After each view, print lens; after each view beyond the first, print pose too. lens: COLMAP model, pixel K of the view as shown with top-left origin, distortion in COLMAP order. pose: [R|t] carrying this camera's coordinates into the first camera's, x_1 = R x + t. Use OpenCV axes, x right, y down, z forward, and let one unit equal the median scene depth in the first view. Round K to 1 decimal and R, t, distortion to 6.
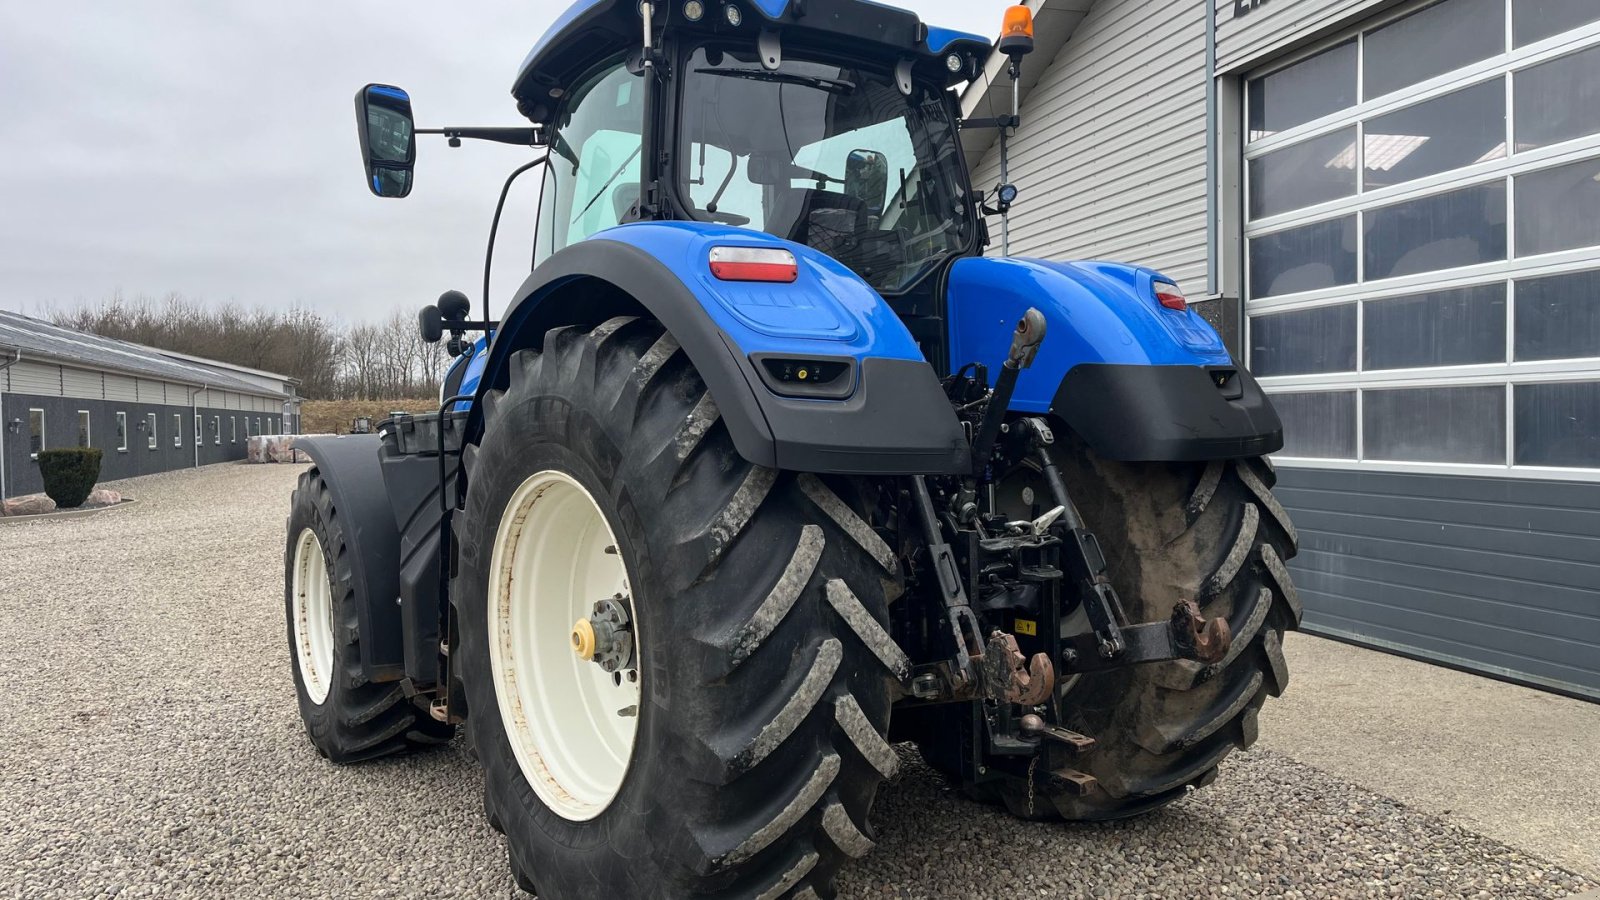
lens RADIAL K [[1205.9, 0, 805.4], [0, 1205.9, 444.0], [0, 0, 1]] dist [0.069563, -0.083151]
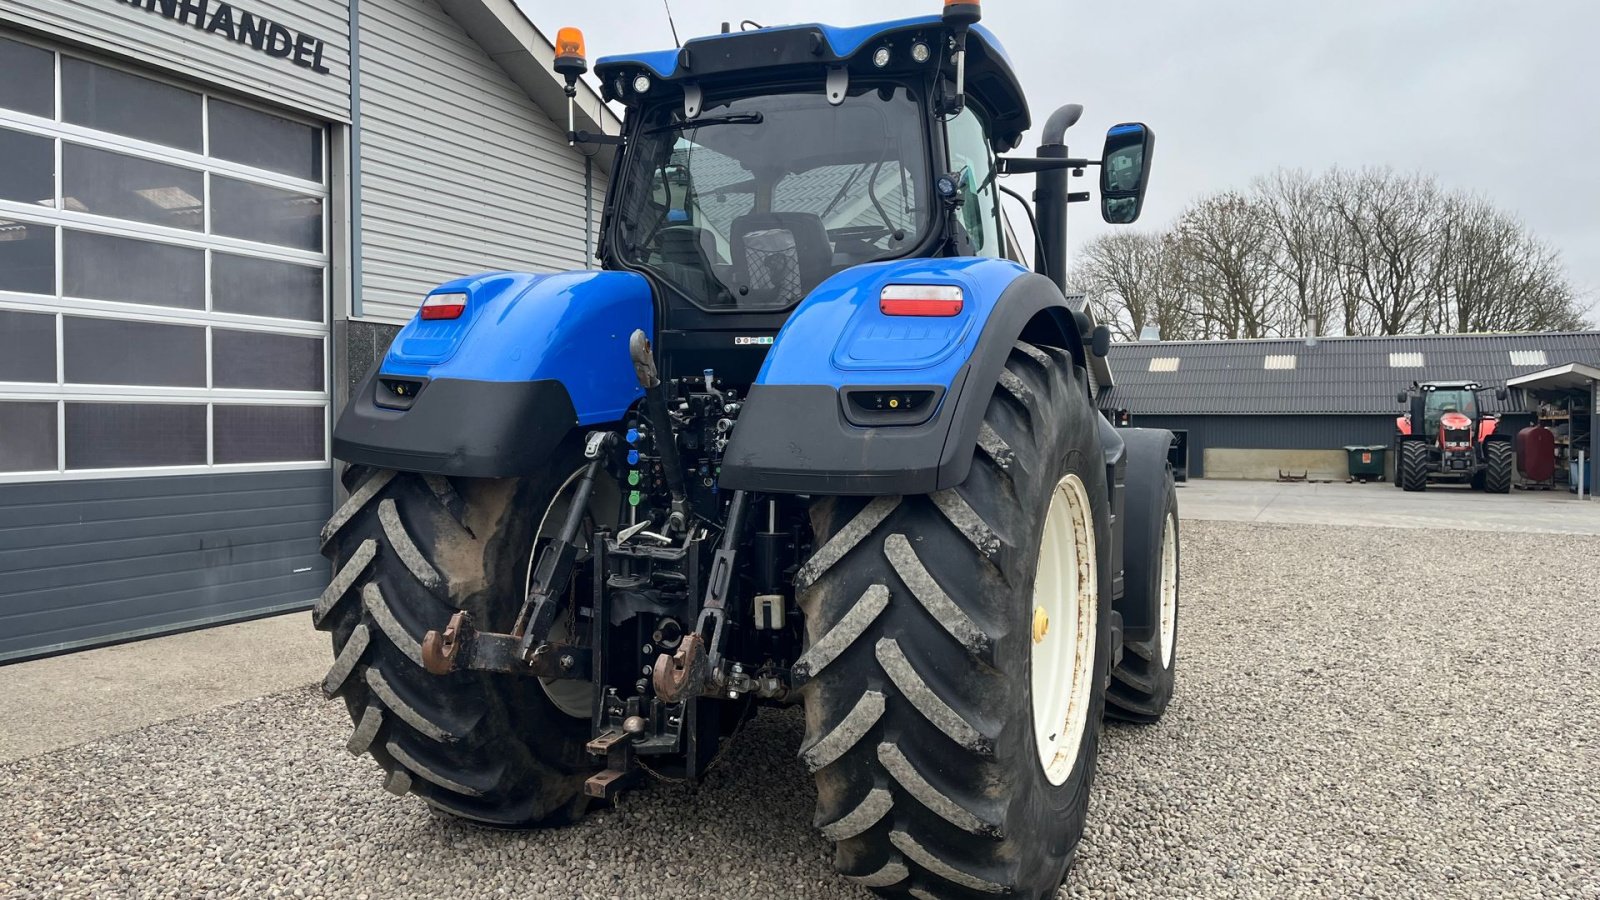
lens RADIAL K [[1205.9, 0, 783.6], [0, 1205.9, 440.9], [0, 0, 1]] dist [0.069563, -0.083151]
pose [[-0.756777, 0.003541, 0.653663, -0.752268], [0.023337, 0.999494, 0.021604, -0.020894], [-0.653256, 0.031605, -0.756477, 1.490233]]
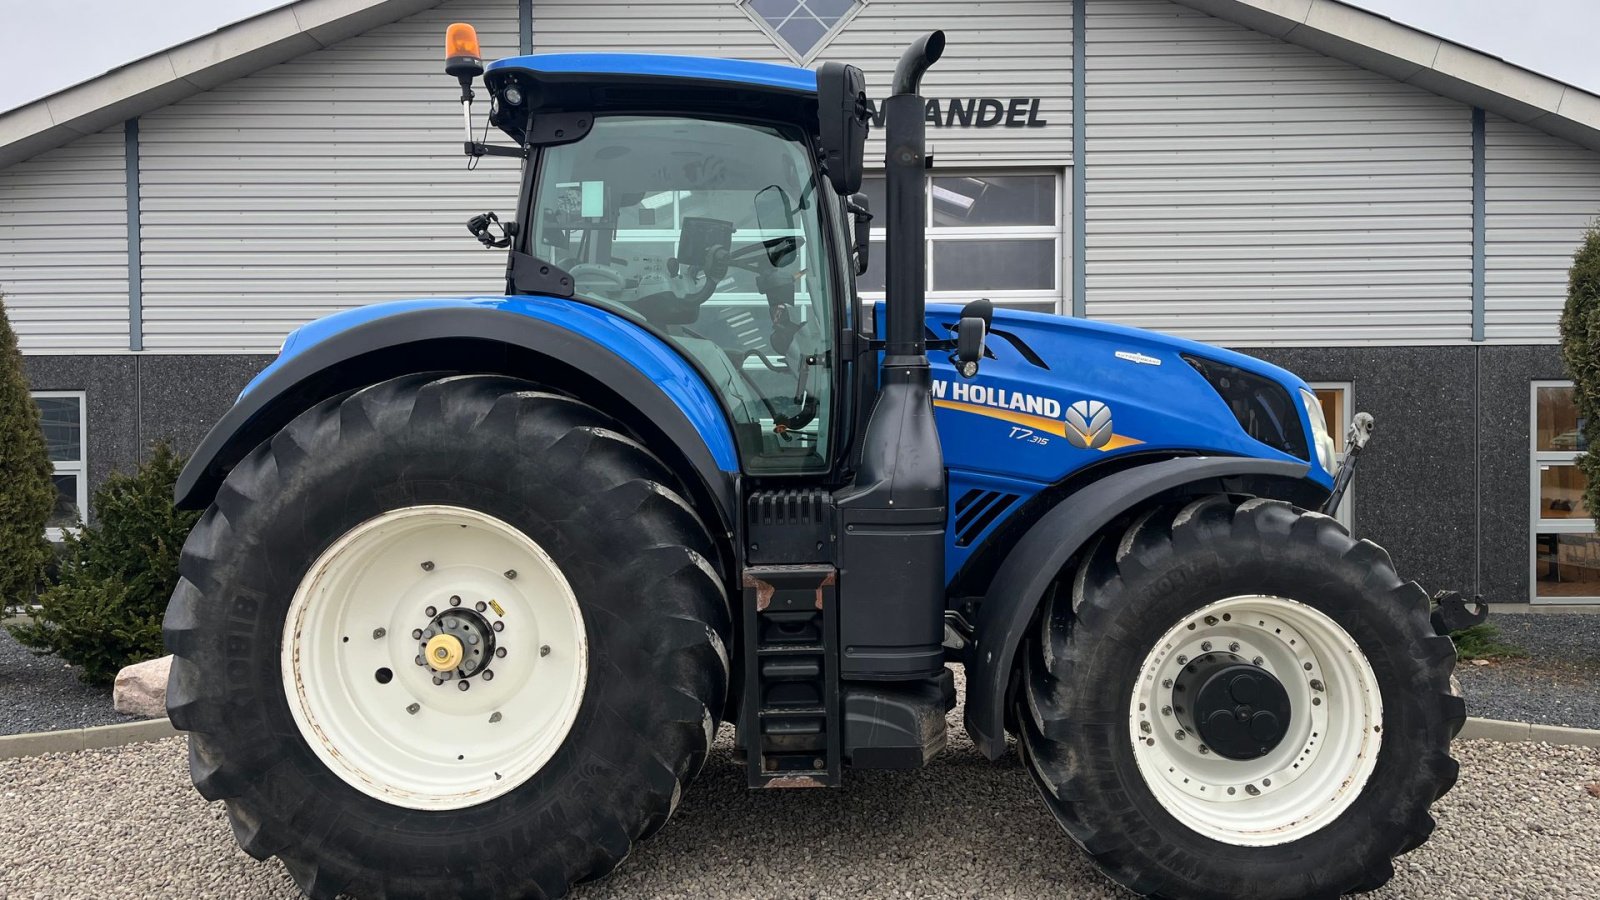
lens RADIAL K [[1205.9, 0, 803.6], [0, 1205.9, 454.0], [0, 0, 1]] dist [0.069563, -0.083151]
pose [[0.291164, 0.003577, 0.956666, -1.000074], [0.021339, 0.999720, -0.010233, -0.002472], [-0.956435, 0.023394, 0.291006, 0.551547]]
